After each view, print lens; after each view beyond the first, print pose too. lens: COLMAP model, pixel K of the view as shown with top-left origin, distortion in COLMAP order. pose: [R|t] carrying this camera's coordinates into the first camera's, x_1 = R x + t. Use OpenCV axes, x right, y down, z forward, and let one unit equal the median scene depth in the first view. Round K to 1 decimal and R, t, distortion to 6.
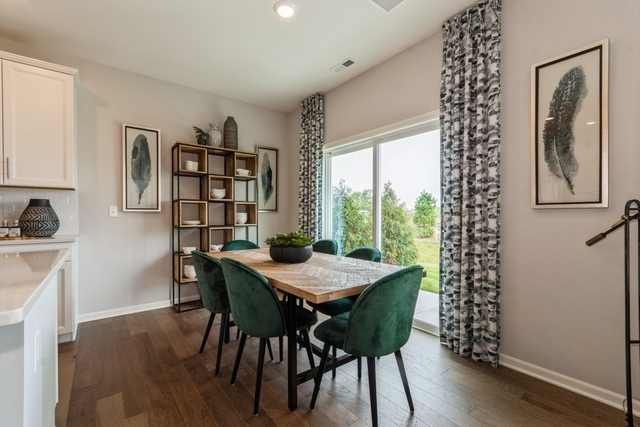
lens RADIAL K [[280.5, 0, 321.0], [0, 280.5, 217.3], [0, 0, 1]] dist [0.005031, -0.002278]
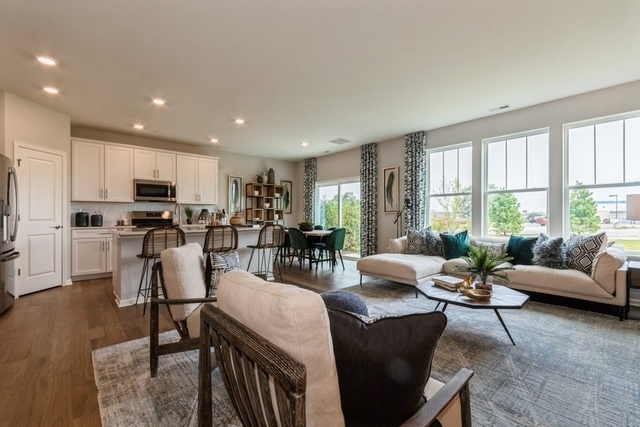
lens RADIAL K [[280.5, 0, 320.2], [0, 280.5, 215.1], [0, 0, 1]] dist [0.005031, -0.002278]
pose [[0.998334, -0.002449, 0.057646, -0.111837], [0.003242, 0.999901, -0.013664, 0.026587], [-0.057607, 0.013828, 0.998244, -1.544944]]
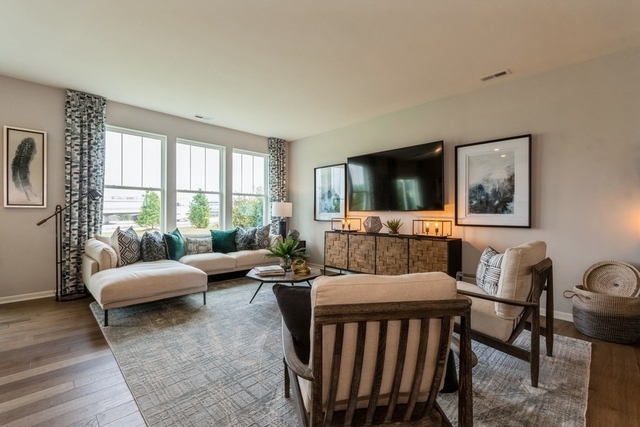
lens RADIAL K [[280.5, 0, 323.0], [0, 280.5, 213.6], [0, 0, 1]] dist [0.005031, -0.002278]
pose [[-0.108541, -0.001505, 0.994091, -0.871464], [0.004520, 0.999988, 0.002008, 0.011224], [-0.994082, 0.004712, -0.108533, -0.566146]]
